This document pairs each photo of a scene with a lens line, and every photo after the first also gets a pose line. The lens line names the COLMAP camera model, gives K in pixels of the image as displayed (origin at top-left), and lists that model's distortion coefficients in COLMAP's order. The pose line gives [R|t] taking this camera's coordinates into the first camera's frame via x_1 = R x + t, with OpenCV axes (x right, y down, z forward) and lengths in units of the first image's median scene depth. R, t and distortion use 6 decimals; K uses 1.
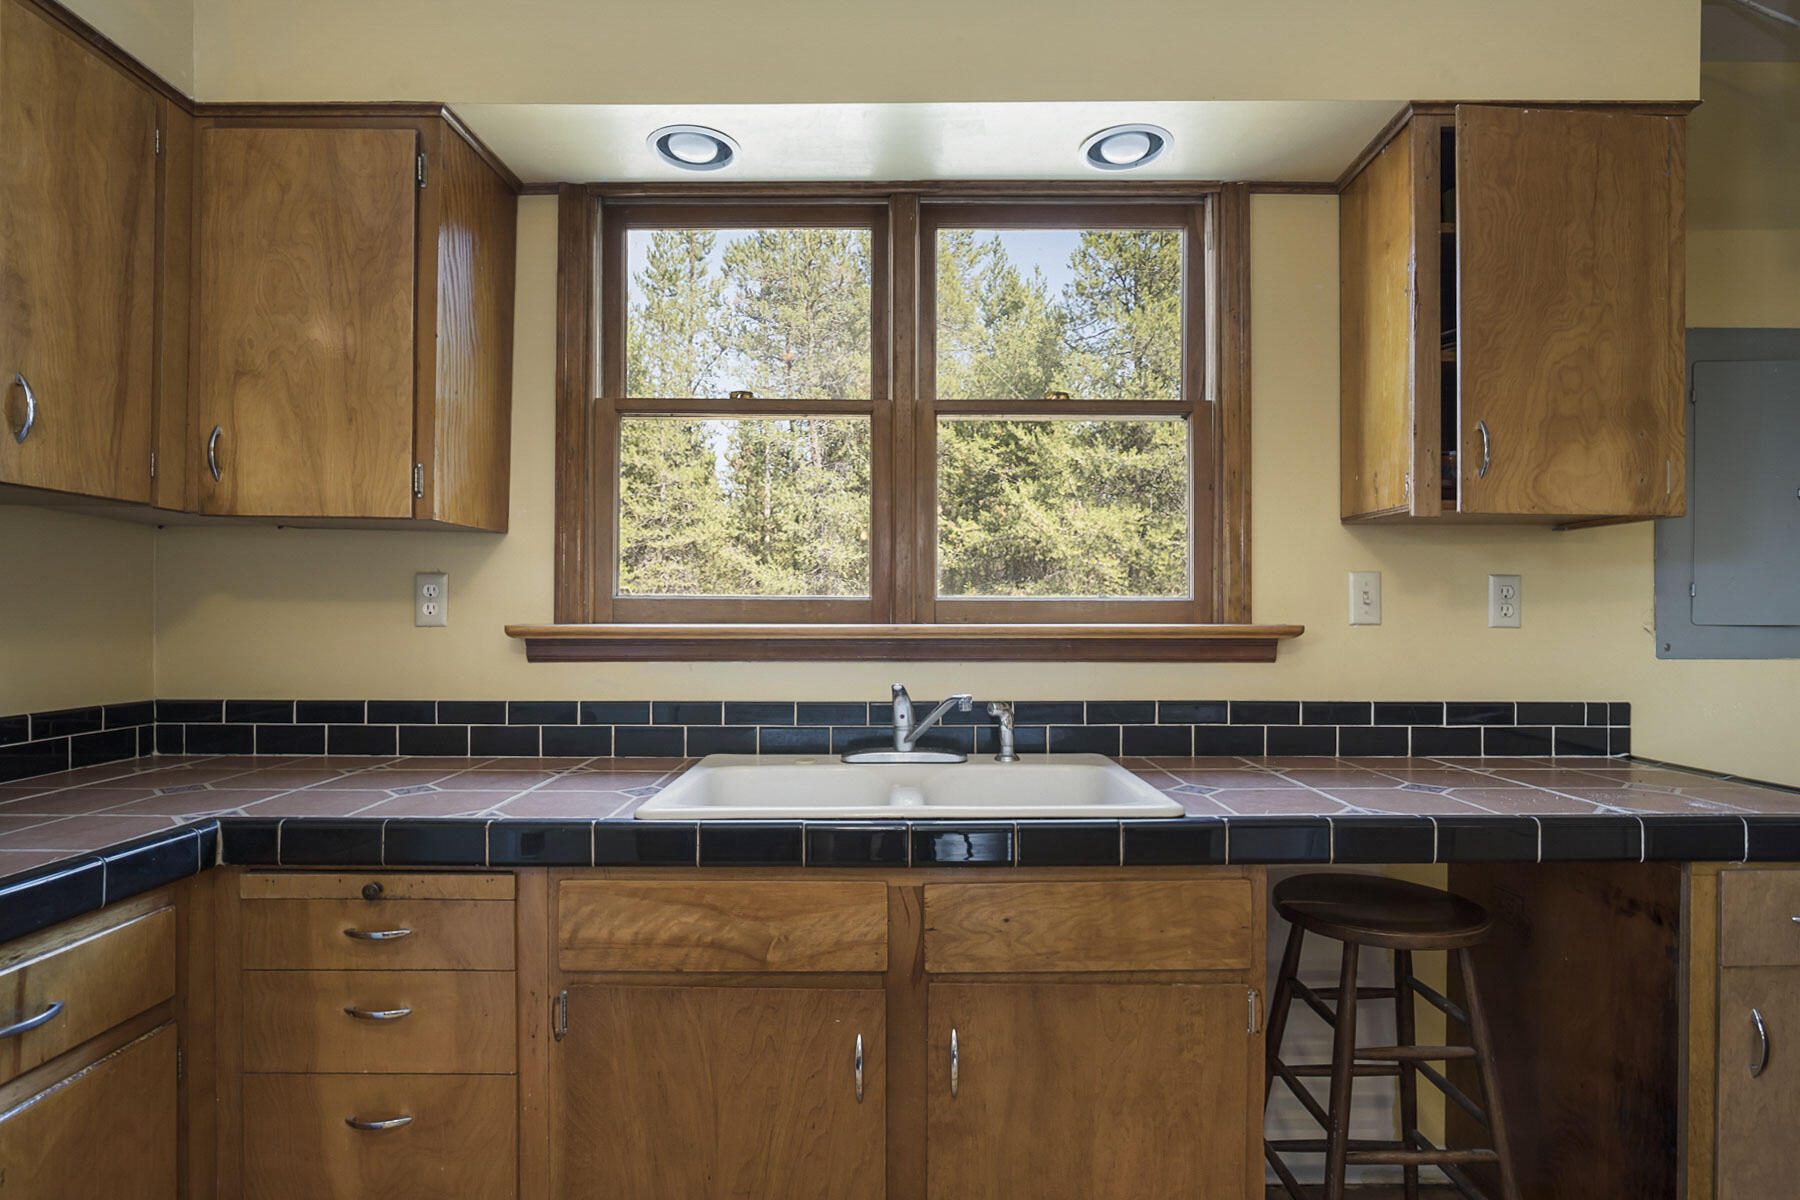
lens RADIAL K [[912.7, 0, 904.5], [0, 912.7, 611.5], [0, 0, 1]] dist [-0.011212, 0.002419]
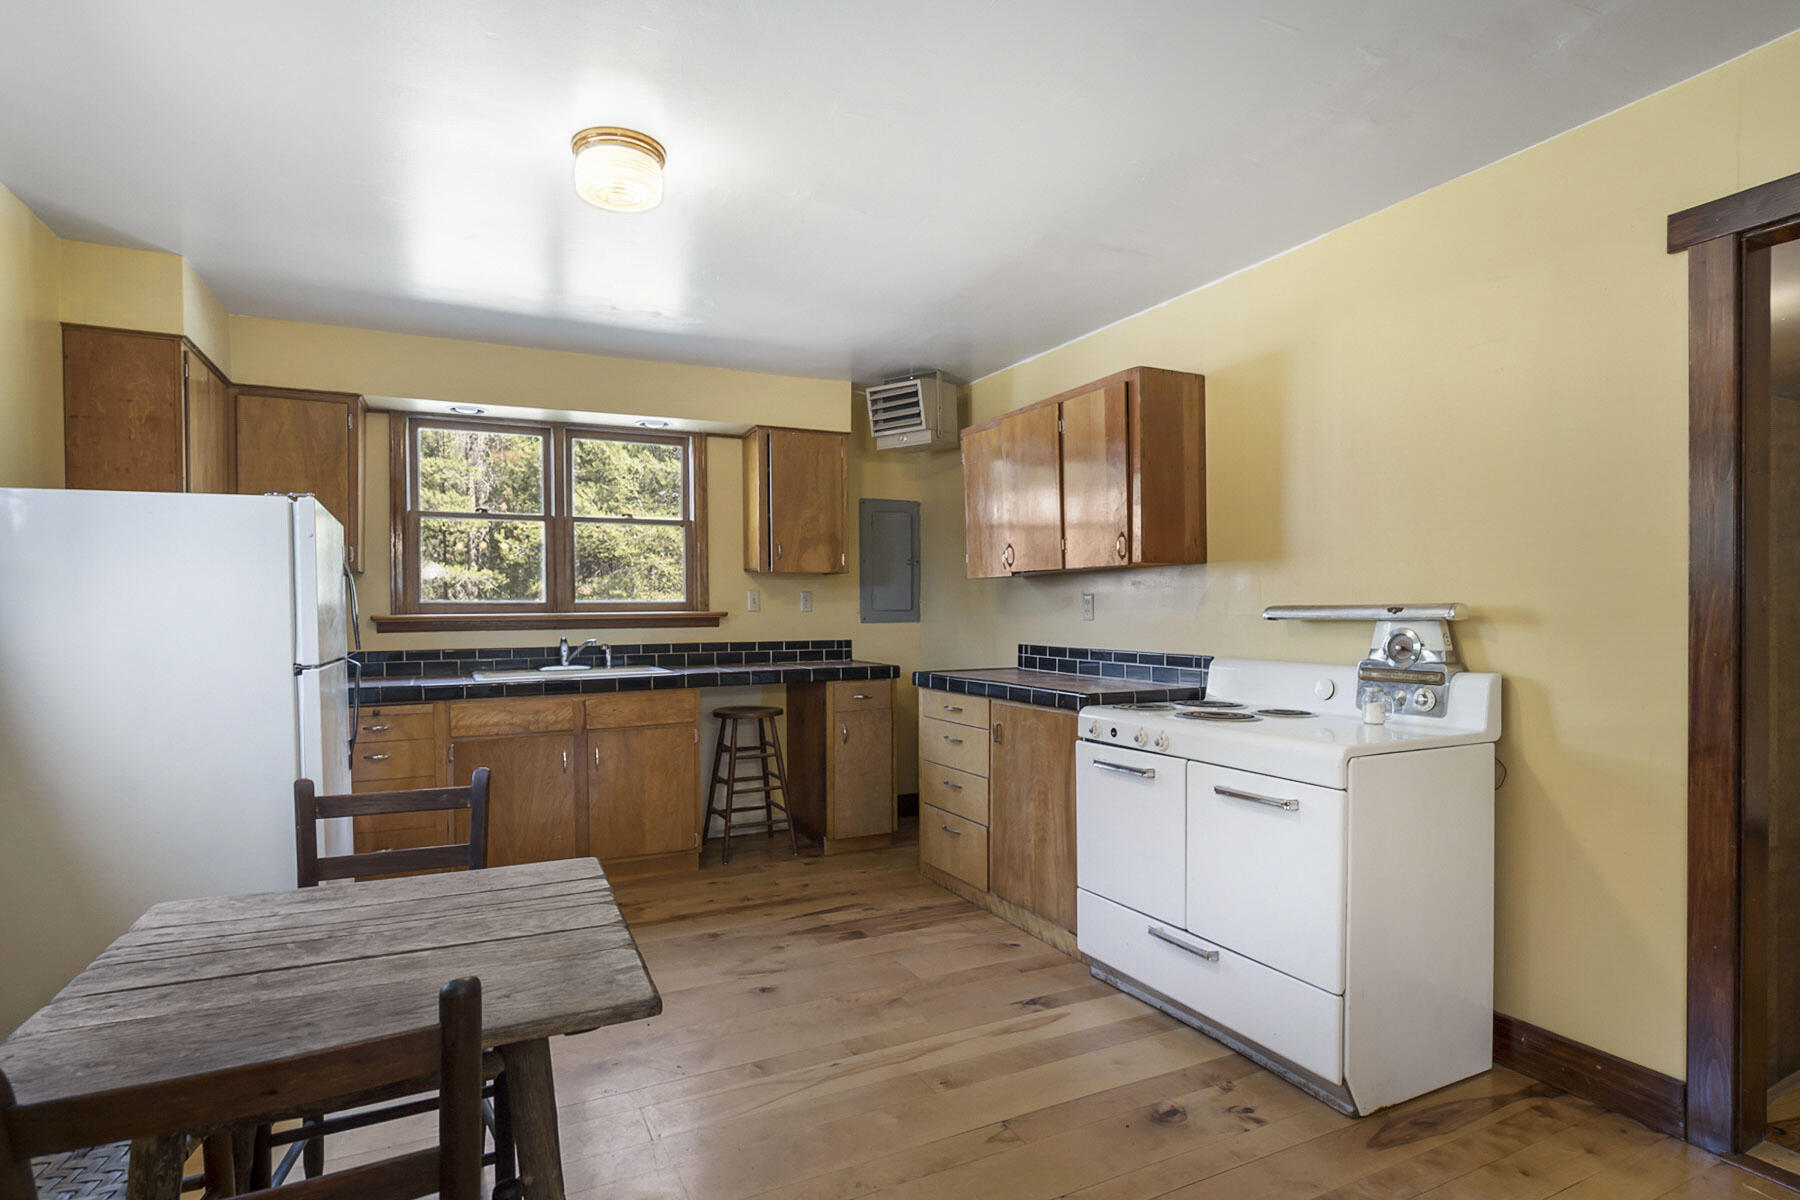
lens RADIAL K [[916.9, 0, 899.4], [0, 916.9, 621.3], [0, 0, 1]] dist [-0.025174, 0.012754]
pose [[0.895649, -0.015368, 0.444496, -0.286622], [0.006609, 0.999752, 0.021249, -0.010343], [-0.444713, -0.016094, 0.895529, -1.587699]]
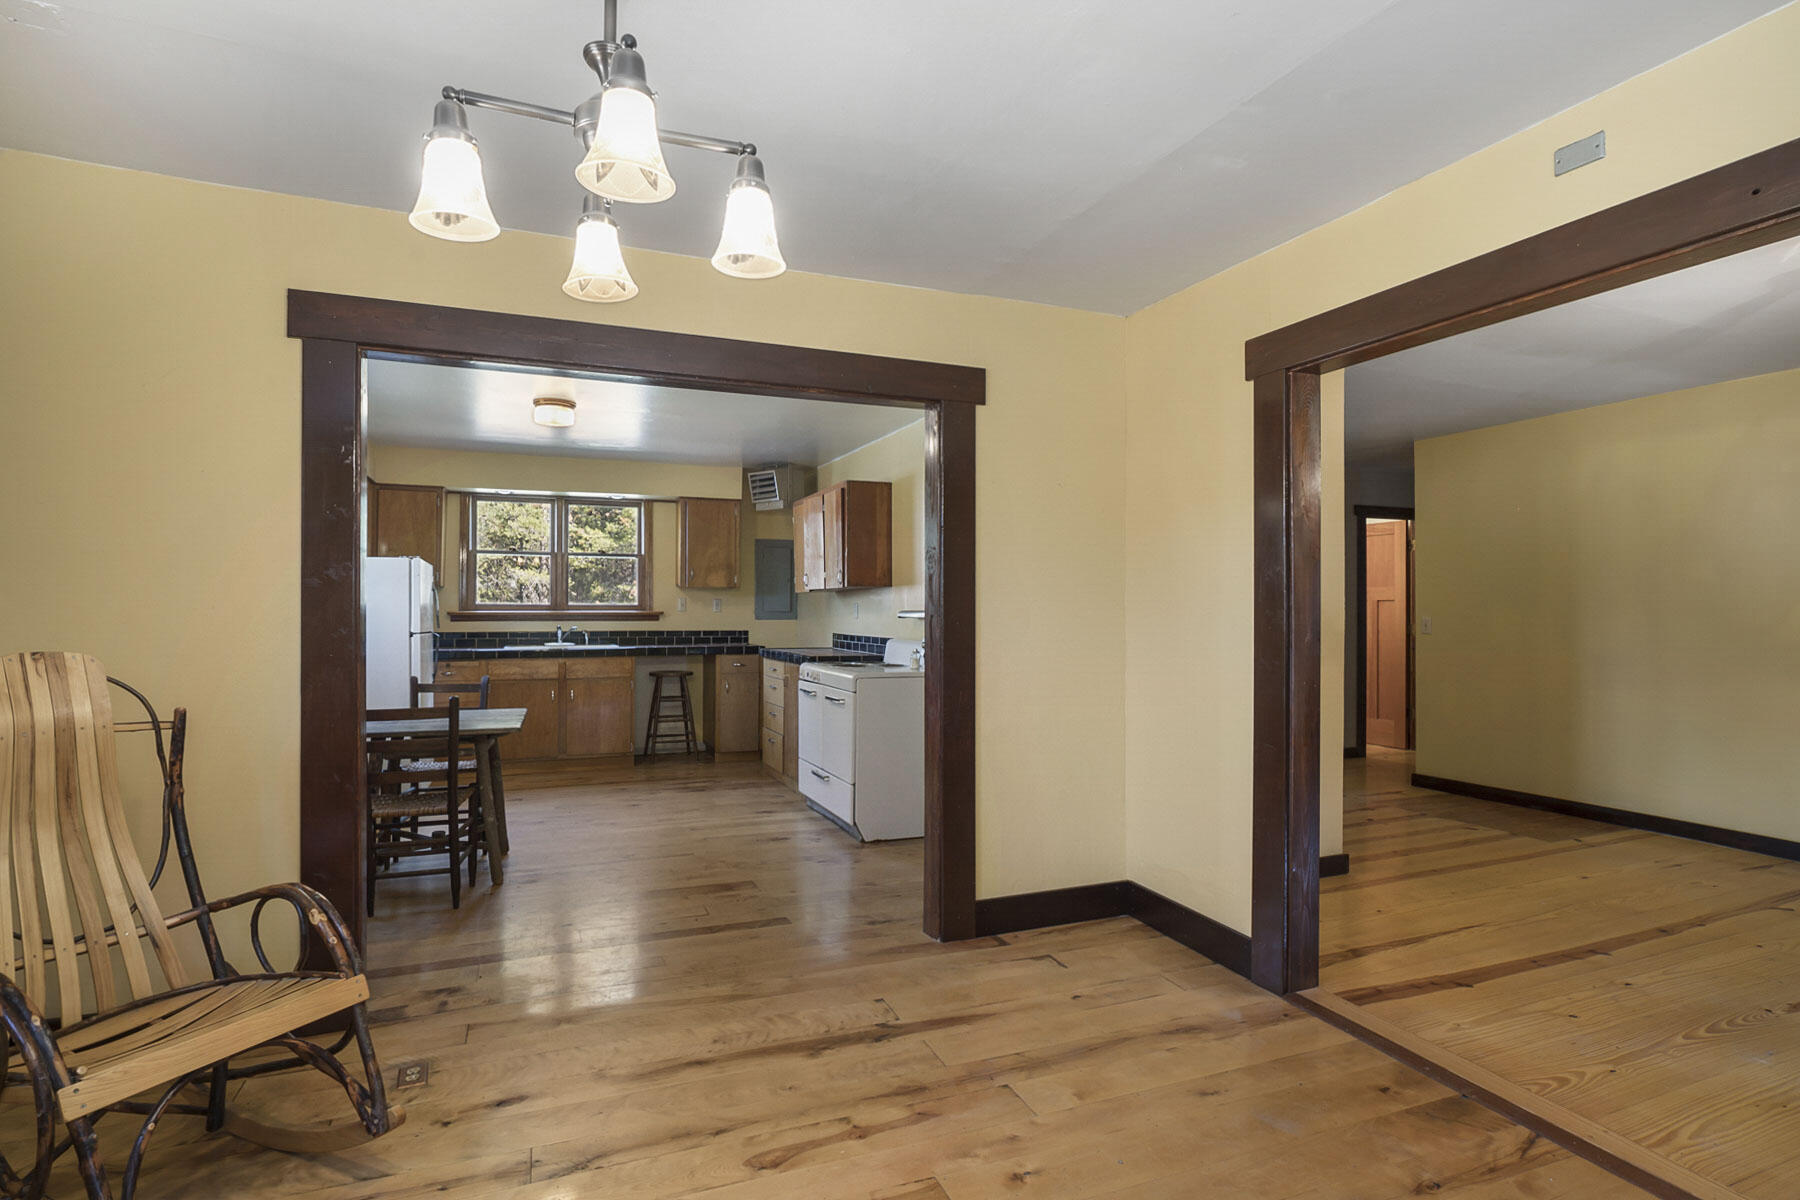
lens RADIAL K [[909.0, 0, 903.8], [0, 909.0, 601.0], [0, 0, 1]] dist [-0.018958, 0.009248]
pose [[0.924776, 0.003808, 0.380494, -0.122549], [-0.002603, 0.999990, -0.003682, -0.020317], [-0.380504, 0.002415, 0.924776, -3.335915]]
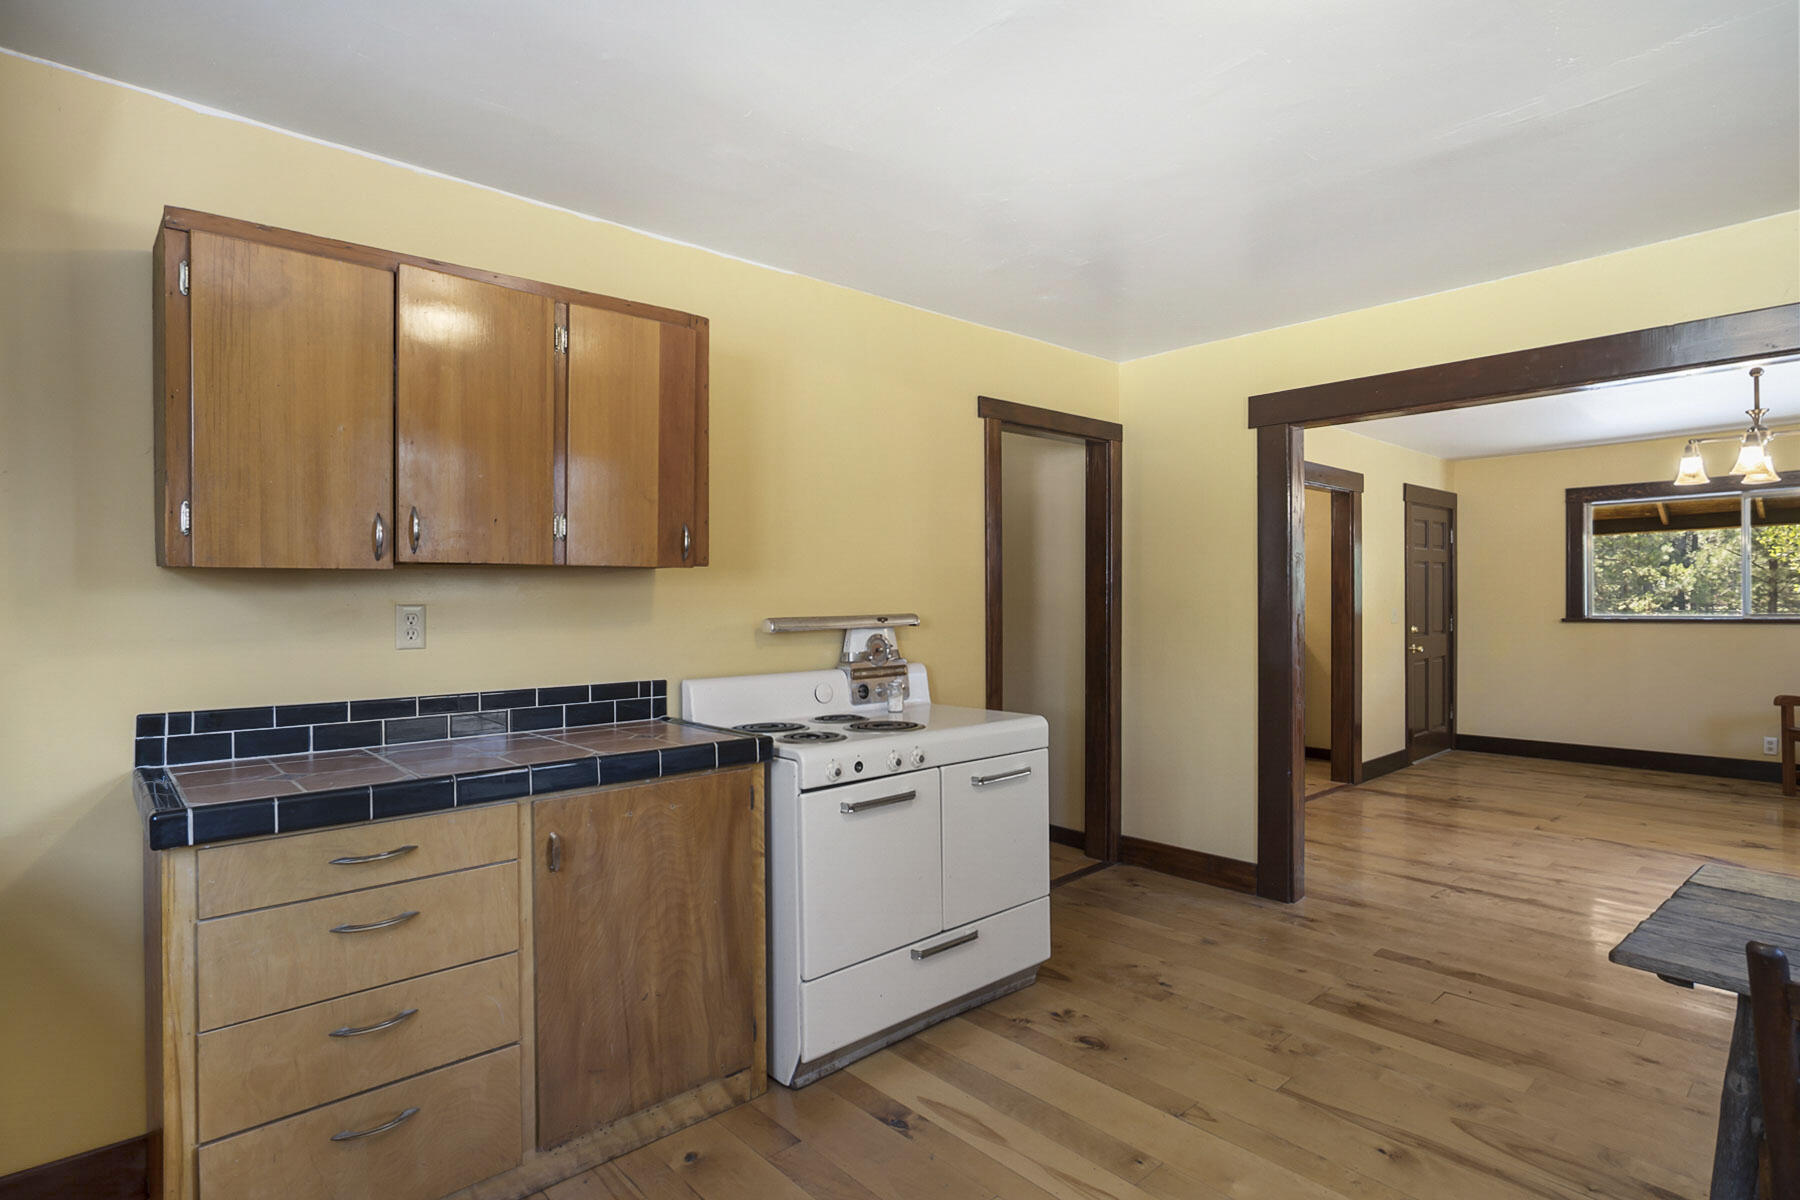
lens RADIAL K [[909.0, 0, 903.8], [0, 909.0, 601.0], [0, 0, 1]] dist [-0.018958, 0.009248]
pose [[-0.666503, -0.002019, 0.745500, -0.313892], [-0.001076, 0.999998, 0.001747, -0.032939], [-0.745502, 0.000362, -0.666504, 0.550635]]
